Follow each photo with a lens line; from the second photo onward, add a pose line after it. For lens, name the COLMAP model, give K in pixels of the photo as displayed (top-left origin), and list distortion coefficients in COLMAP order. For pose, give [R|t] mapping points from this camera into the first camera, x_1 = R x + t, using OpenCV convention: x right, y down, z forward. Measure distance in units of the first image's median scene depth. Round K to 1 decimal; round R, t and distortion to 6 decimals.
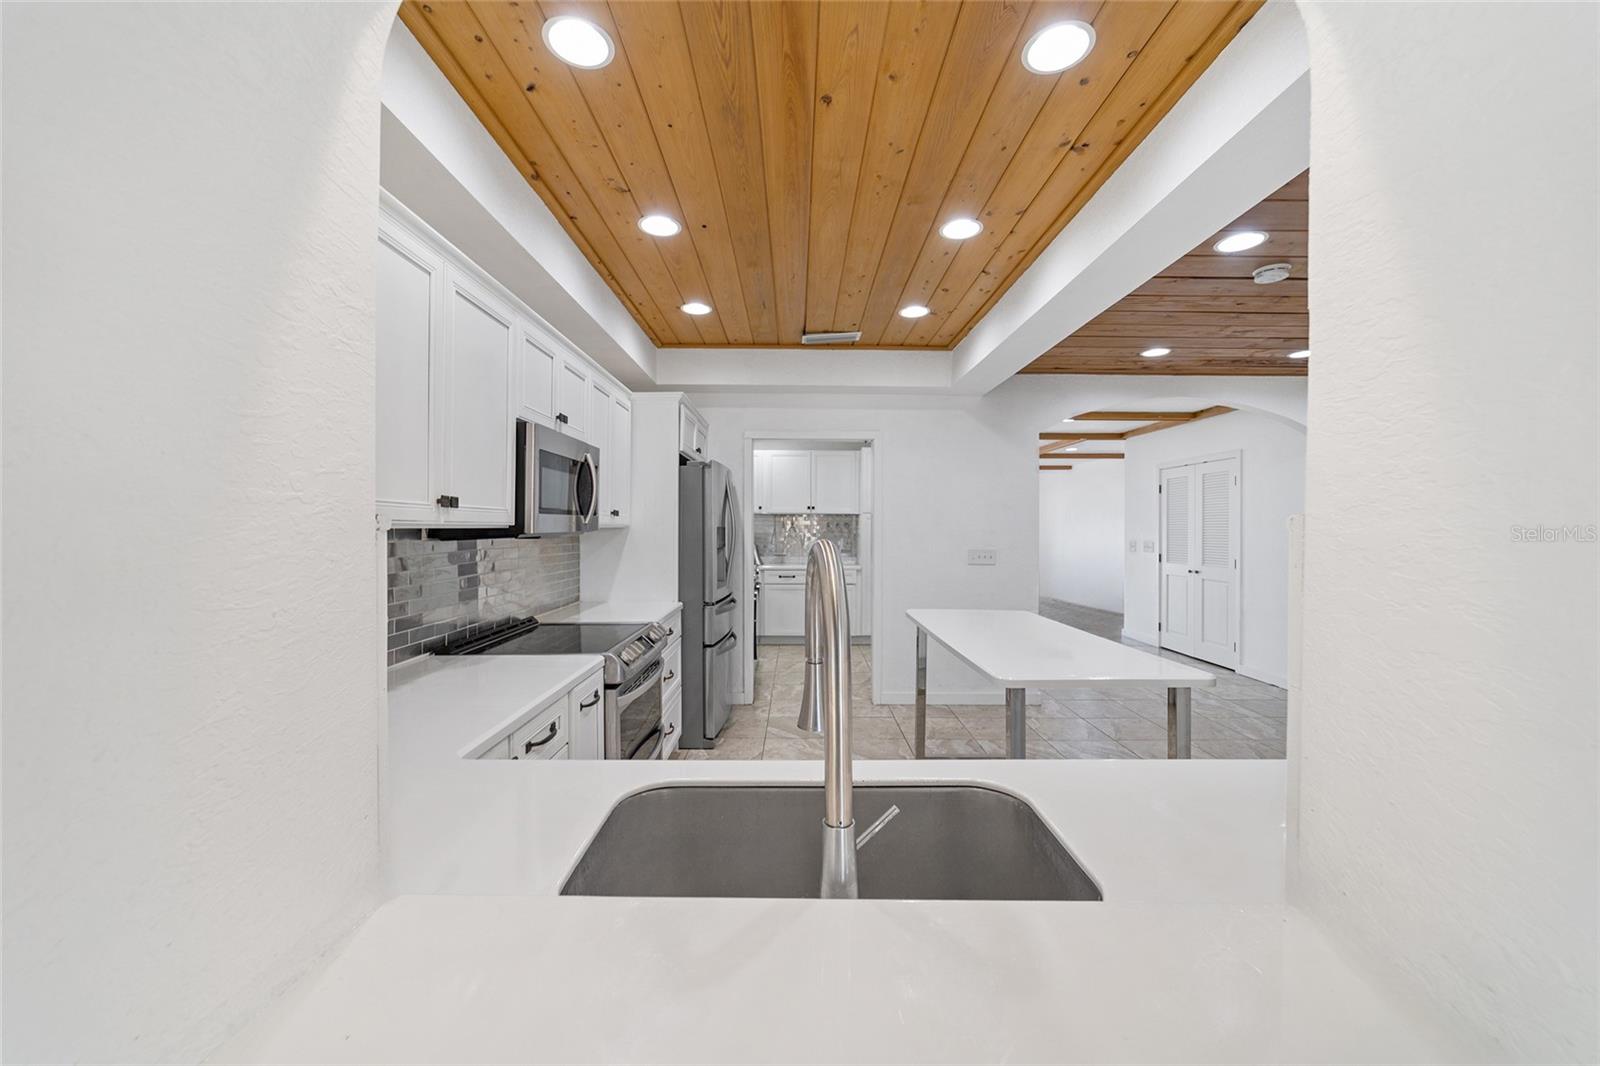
lens RADIAL K [[613.5, 0, 795.5], [0, 613.5, 525.4], [0, 0, 1]] dist [0.000020, 0.000038]
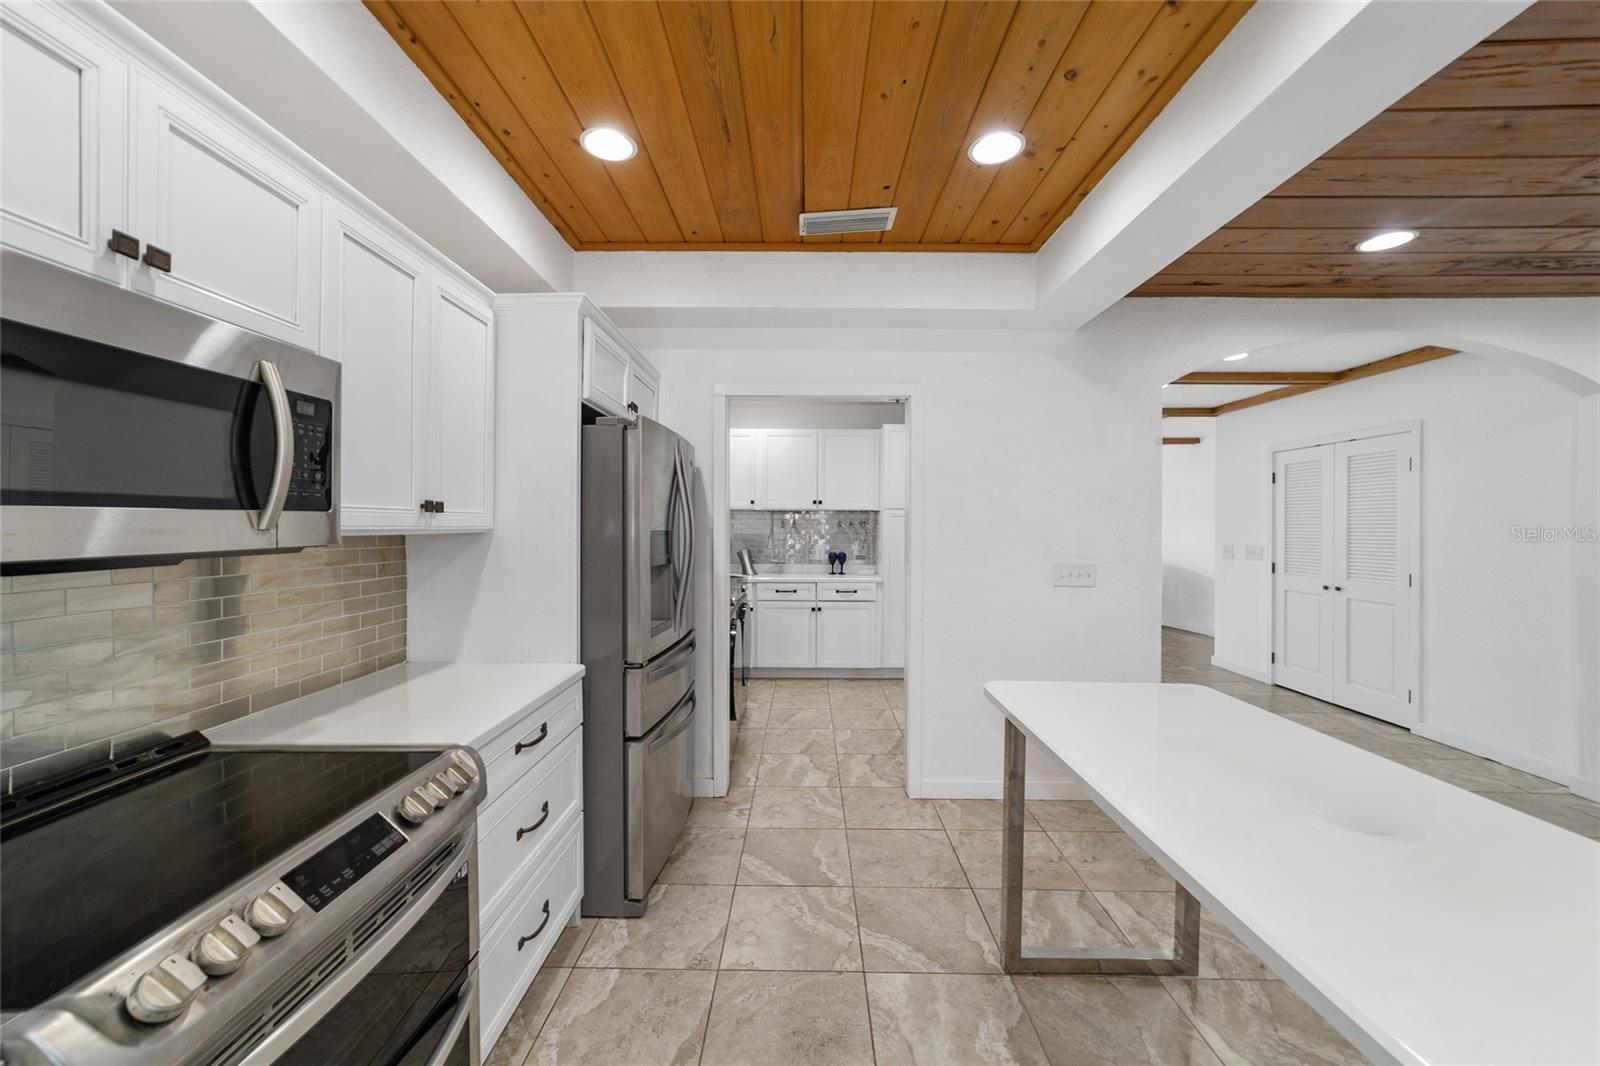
lens RADIAL K [[613.5, 0, 795.5], [0, 613.5, 525.4], [0, 0, 1]] dist [0.000020, 0.000038]
pose [[0.999868, 0.001212, -0.016214, 0.016411], [-0.001131, 0.999987, 0.005022, -0.005304], [0.016220, -0.005003, 0.999856, 0.365172]]
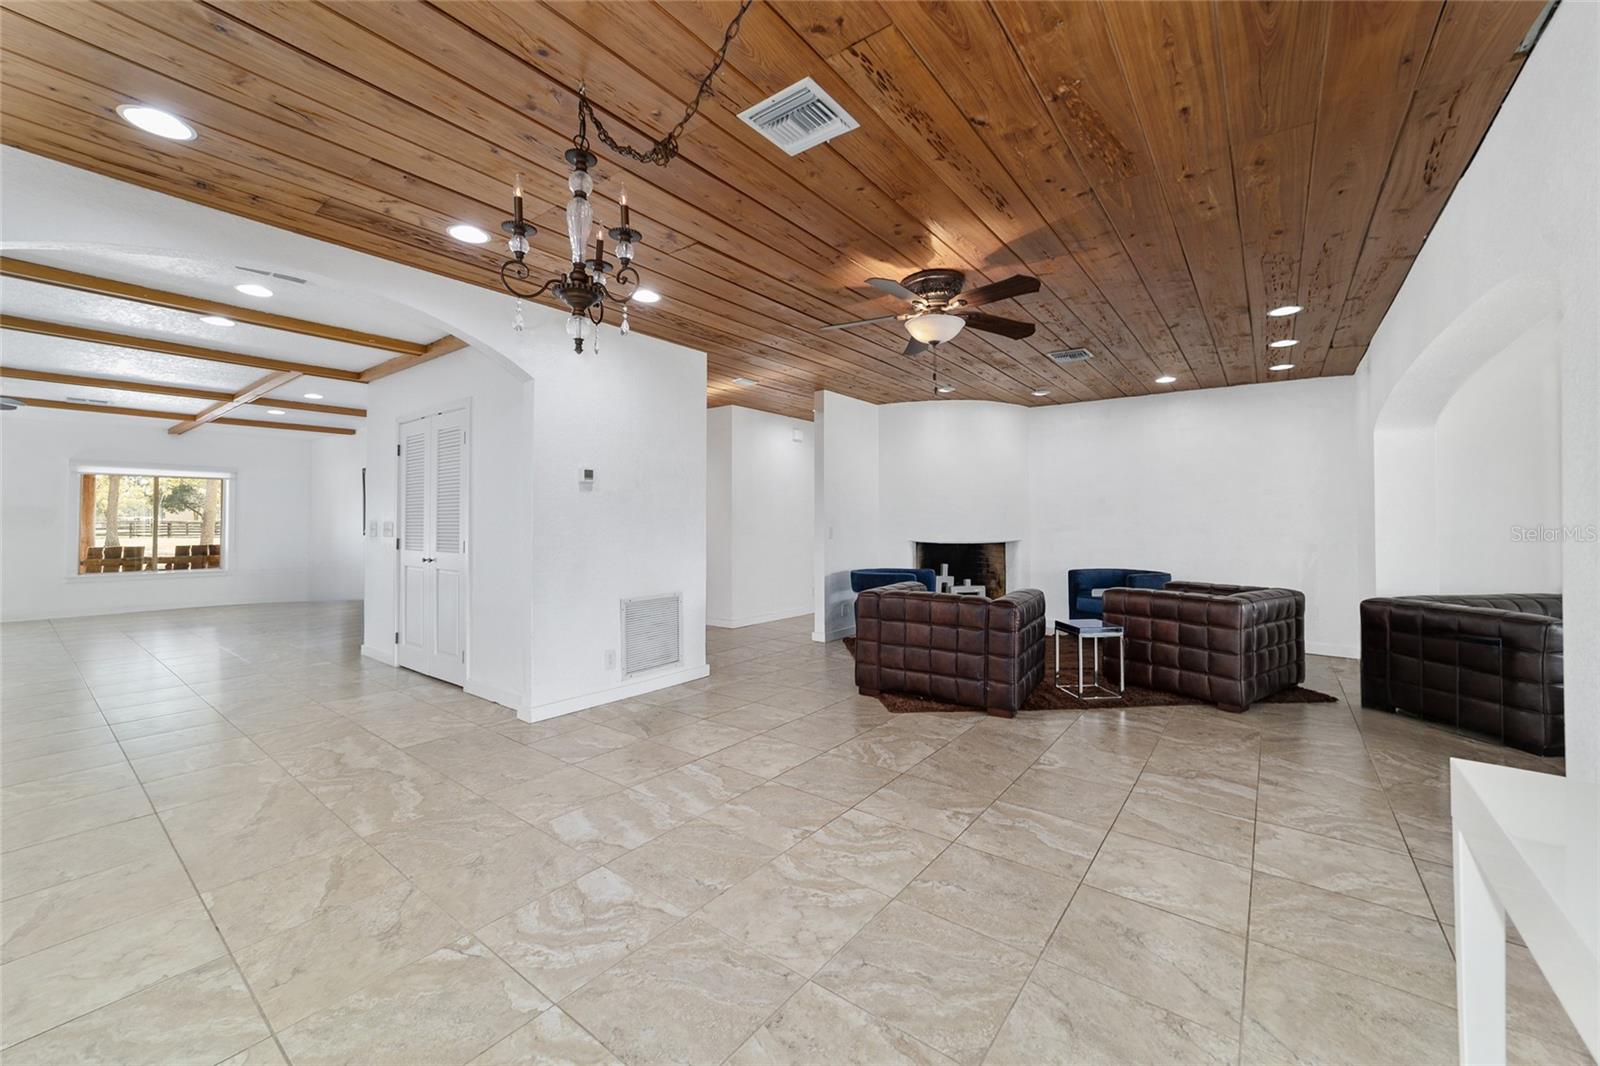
lens RADIAL K [[612.0, 0, 799.6], [0, 612.0, 508.0], [0, 0, 1]] dist [0.000038, 0.000049]
pose [[0.614915, 0.013482, 0.788478, 0.505669], [0.003296, 0.999801, -0.019665, 0.041481], [-0.788586, 0.014691, 0.614748, 0.266504]]
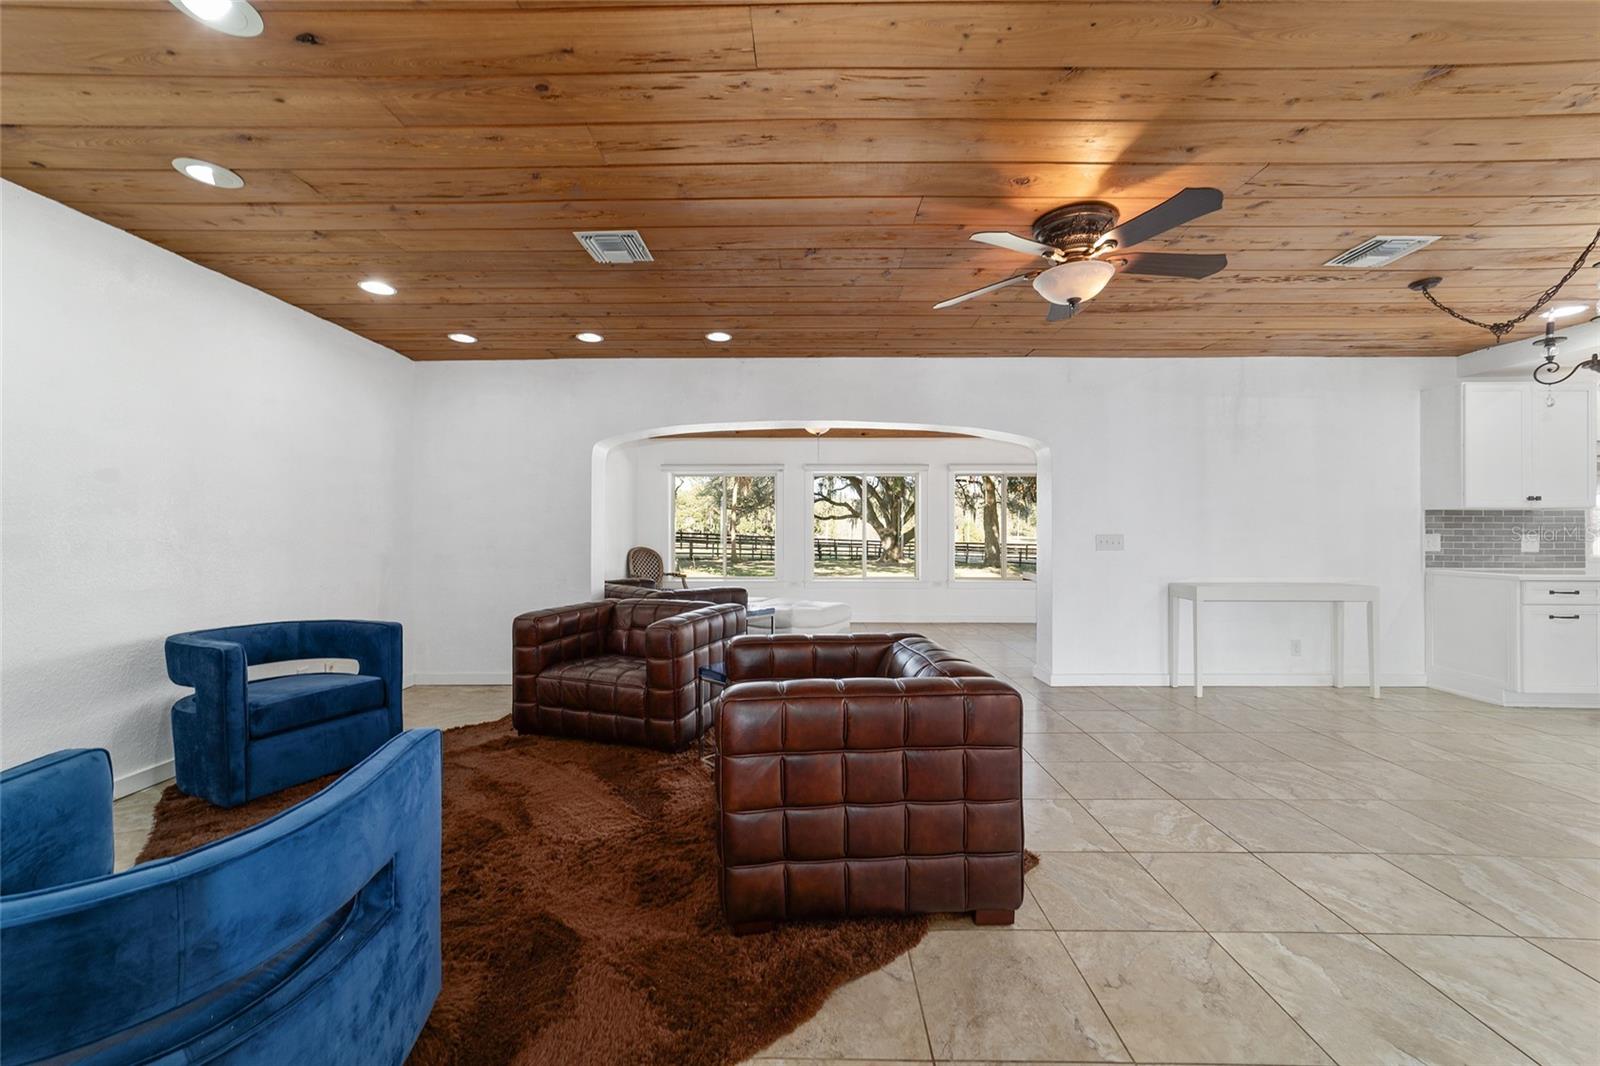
lens RADIAL K [[617.6, 0, 800.0], [0, 617.6, 533.0], [0, 0, 1]] dist [0.016238, 0.000155]
pose [[-0.999951, 0.002980, 0.009485, 1.517189], [0.002919, 0.999975, -0.006419, 0.049315], [-0.009504, -0.006391, -0.999934, 1.268140]]
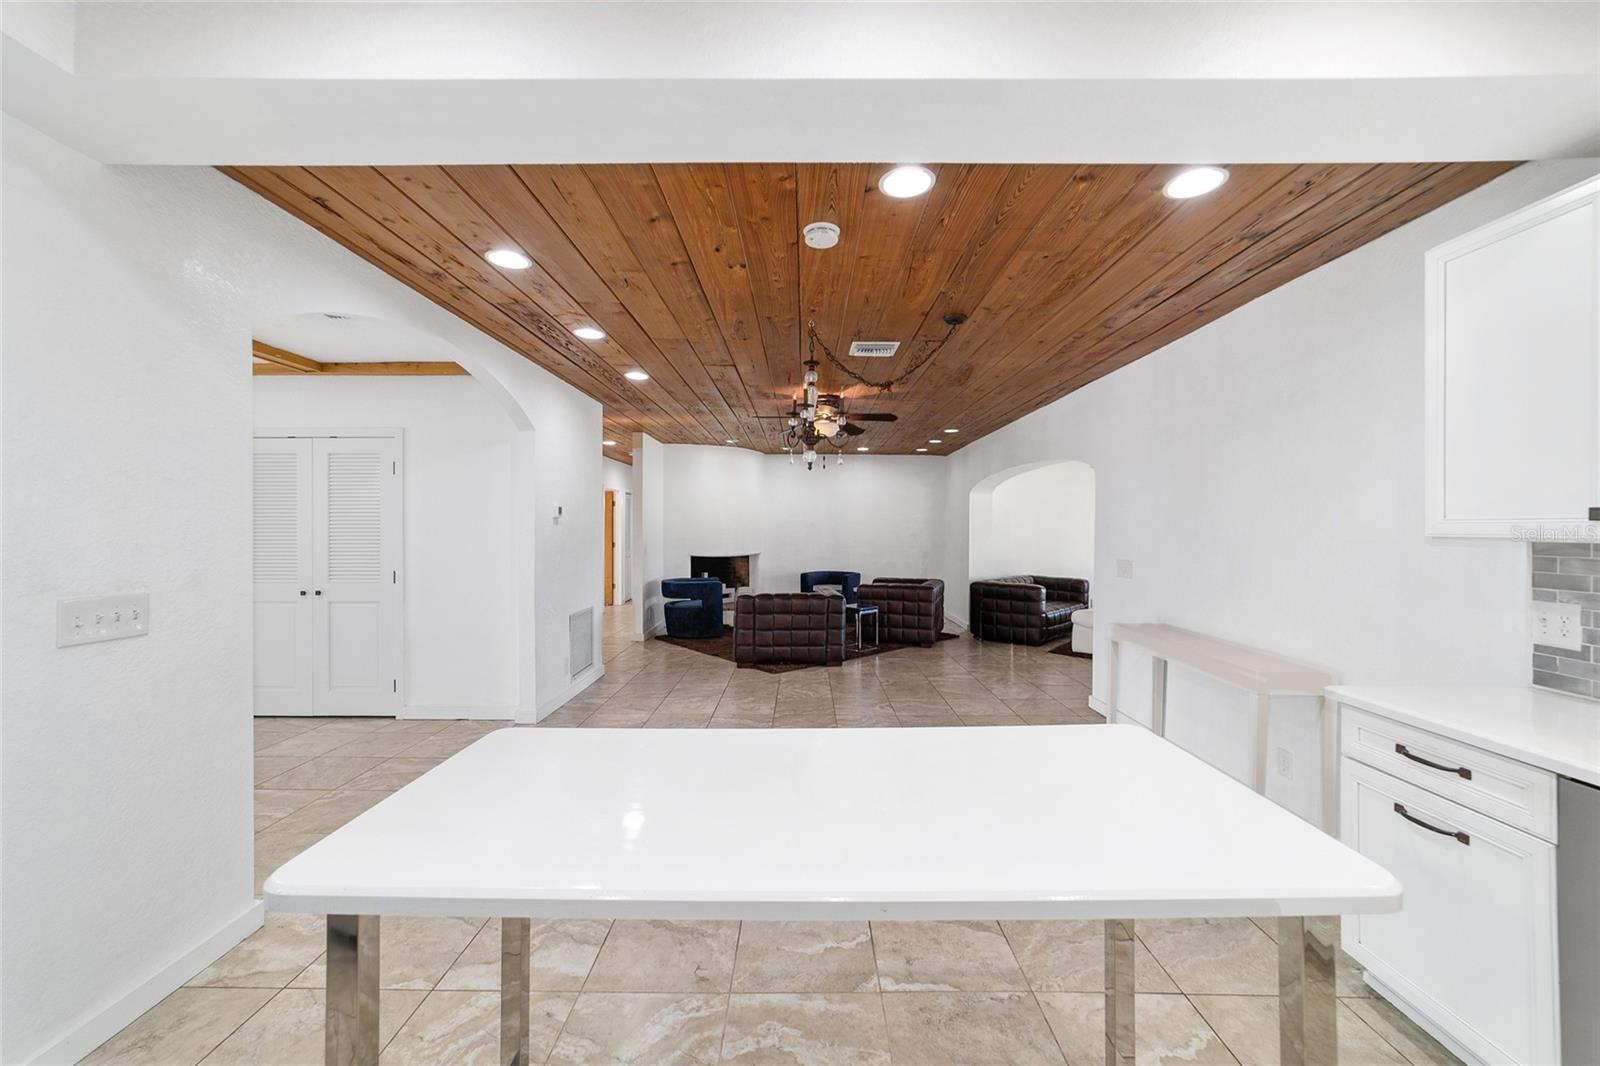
lens RADIAL K [[613.5, 0, 795.5], [0, 613.5, 525.4], [0, 0, 1]] dist [0.000020, 0.000038]
pose [[0.012754, -0.001252, 0.999918, -0.051767], [-0.004194, 0.999990, 0.001306, -0.005496], [-0.999910, -0.004210, 0.012748, 0.659197]]
